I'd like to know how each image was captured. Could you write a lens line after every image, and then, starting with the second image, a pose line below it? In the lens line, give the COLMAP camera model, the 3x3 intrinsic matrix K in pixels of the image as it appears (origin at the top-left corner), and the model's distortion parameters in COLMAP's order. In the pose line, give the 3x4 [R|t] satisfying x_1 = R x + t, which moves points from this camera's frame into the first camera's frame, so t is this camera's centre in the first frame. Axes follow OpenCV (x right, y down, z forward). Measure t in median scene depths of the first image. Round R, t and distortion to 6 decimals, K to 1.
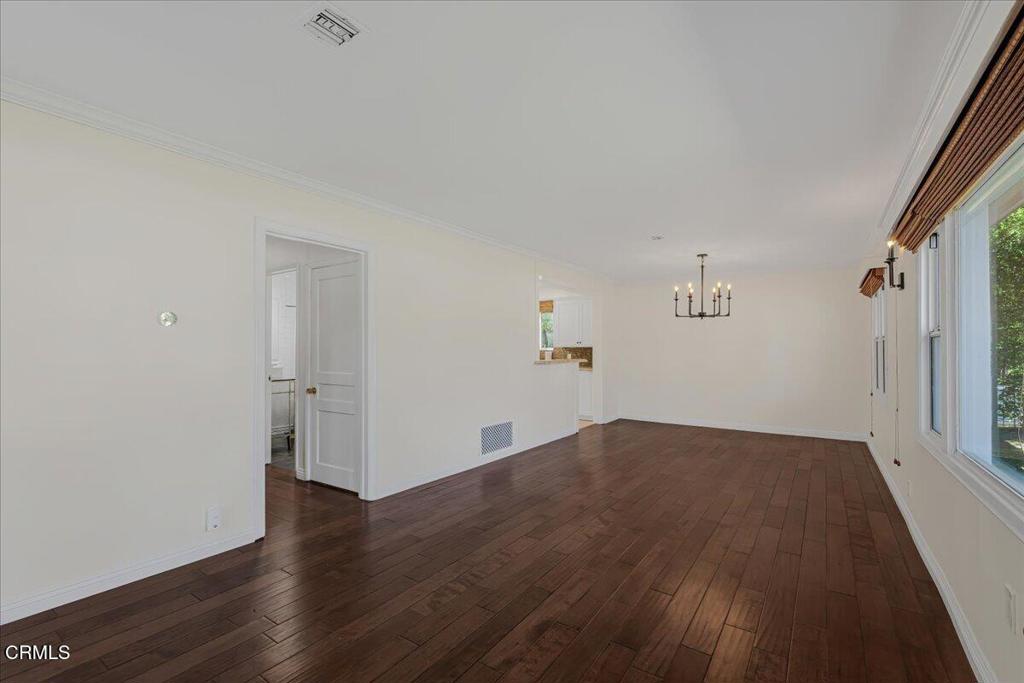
lens RADIAL K [[452.0, 0, 510.9], [0, 452.0, 344.2], [0, 0, 1]] dist [-0.000152, -0.000042]
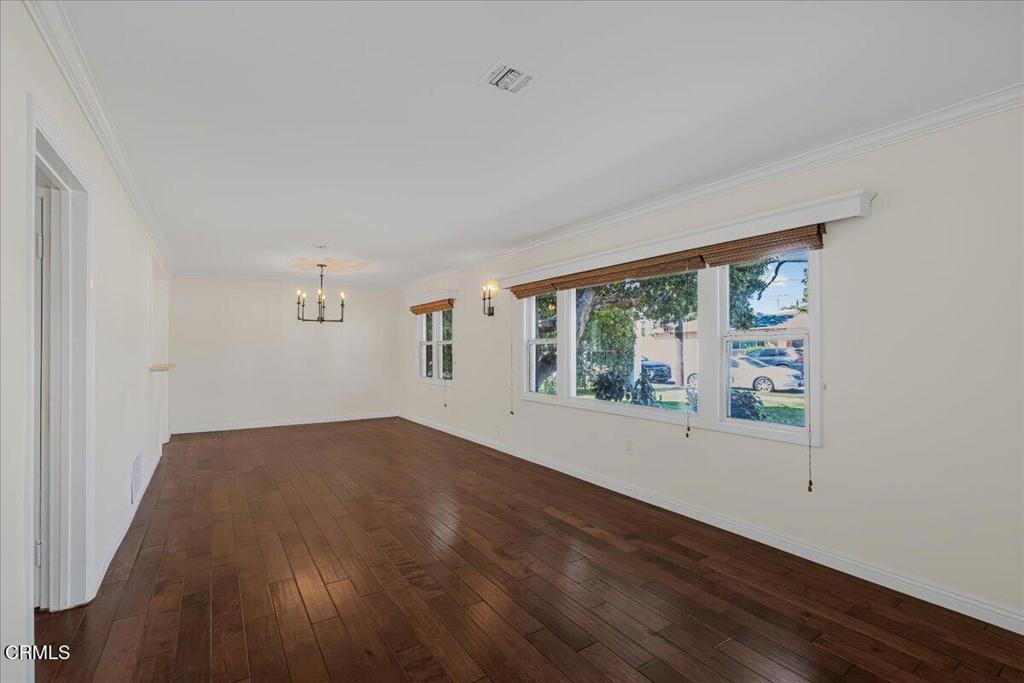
lens RADIAL K [[452.0, 0, 510.9], [0, 452.0, 344.2], [0, 0, 1]] dist [-0.000152, -0.000042]
pose [[0.368972, 0.013898, 0.929337, -0.692628], [-0.012088, 0.999875, -0.010154, 0.001051], [-0.929362, -0.007488, 0.369094, 0.265977]]
